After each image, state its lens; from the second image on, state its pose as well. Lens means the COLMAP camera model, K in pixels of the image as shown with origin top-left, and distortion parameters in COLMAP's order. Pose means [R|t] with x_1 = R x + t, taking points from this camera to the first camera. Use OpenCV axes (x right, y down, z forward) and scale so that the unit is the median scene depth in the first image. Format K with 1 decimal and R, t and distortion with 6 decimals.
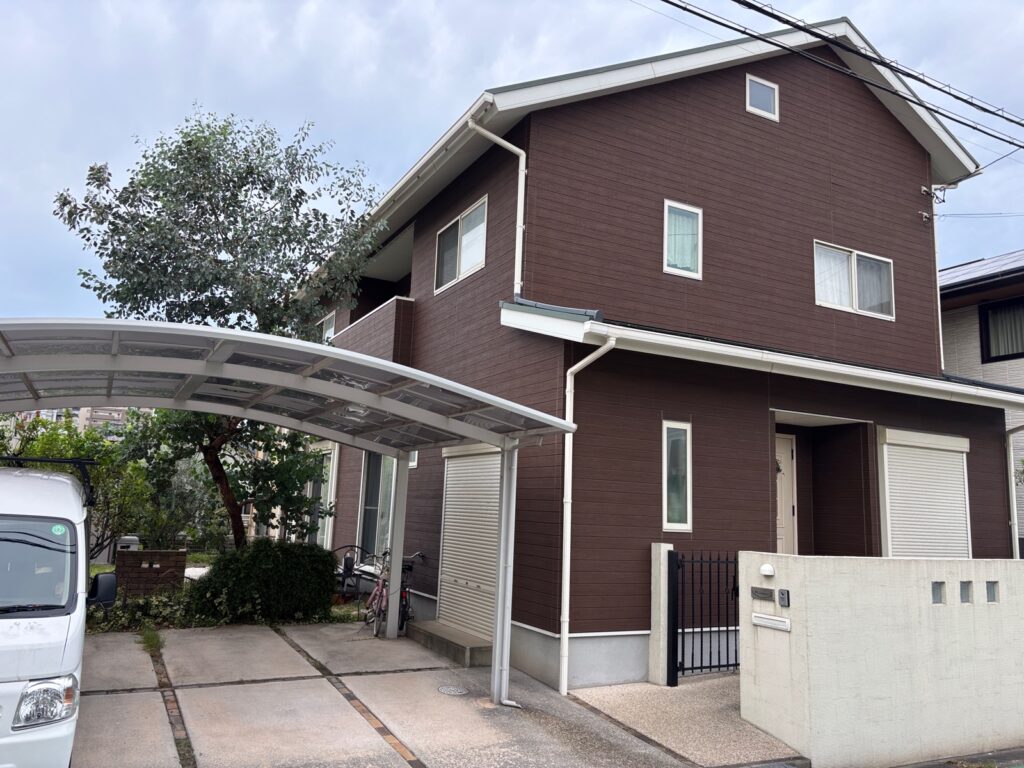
lens RADIAL K [[782.6, 0, 512.0], [0, 782.6, 384.0], [0, 0, 1]] dist [0.008871, -0.008286]
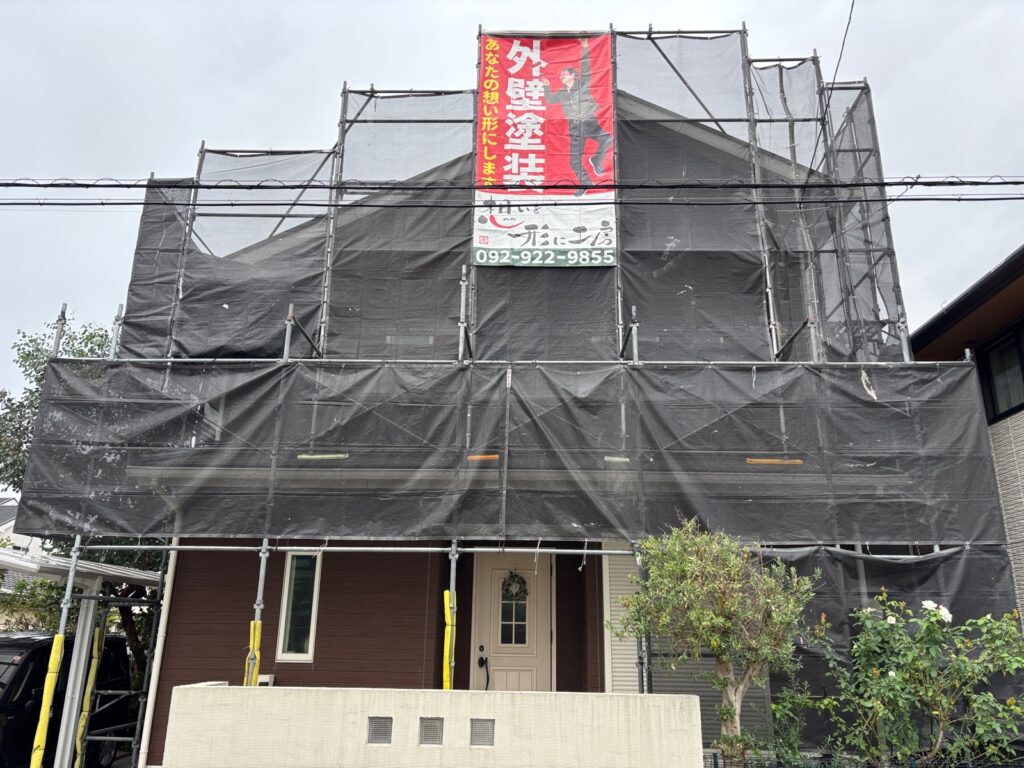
lens RADIAL K [[790.2, 0, 512.0], [0, 790.2, 384.0], [0, 0, 1]] dist [0.005920, 0.001338]
pose [[0.874291, -0.169768, -0.454746, 0.872927], [0.093441, 0.978185, -0.185532, 0.051316], [0.476323, 0.119717, 0.871082, 0.200648]]
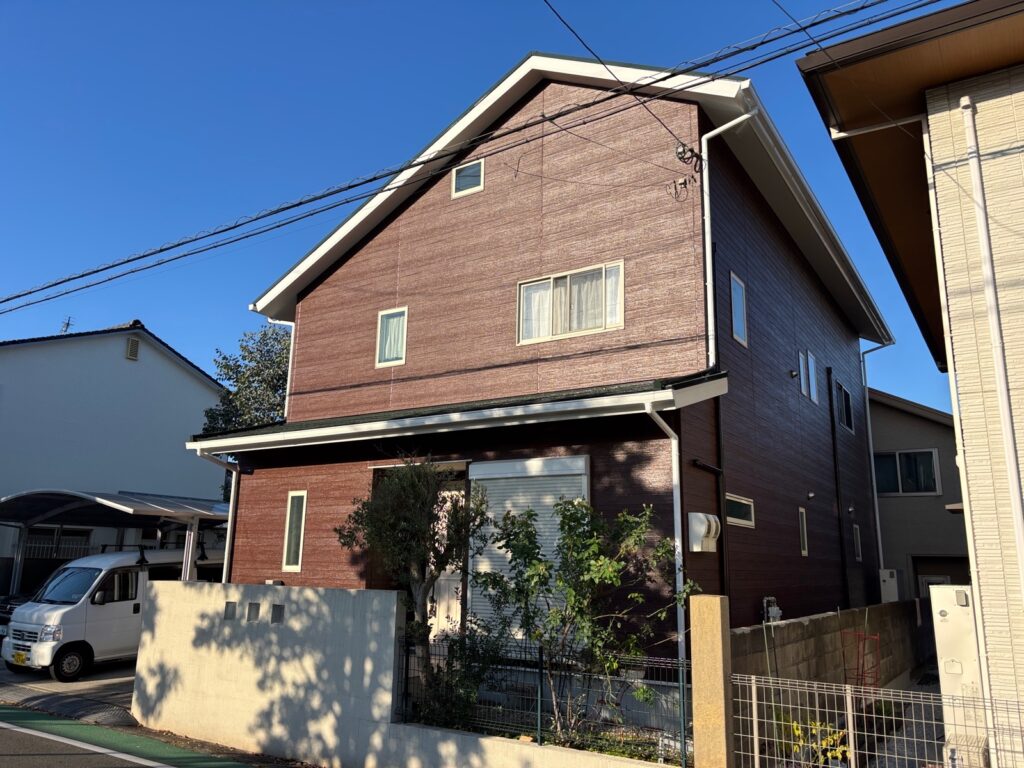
lens RADIAL K [[782.6, 0, 512.0], [0, 782.6, 384.0], [0, 0, 1]] dist [0.008871, -0.008286]
pose [[0.492639, -0.225058, -0.840628, 1.481927], [0.141452, 0.973842, -0.177827, 0.151493], [0.858661, -0.031304, 0.511588, 0.581730]]
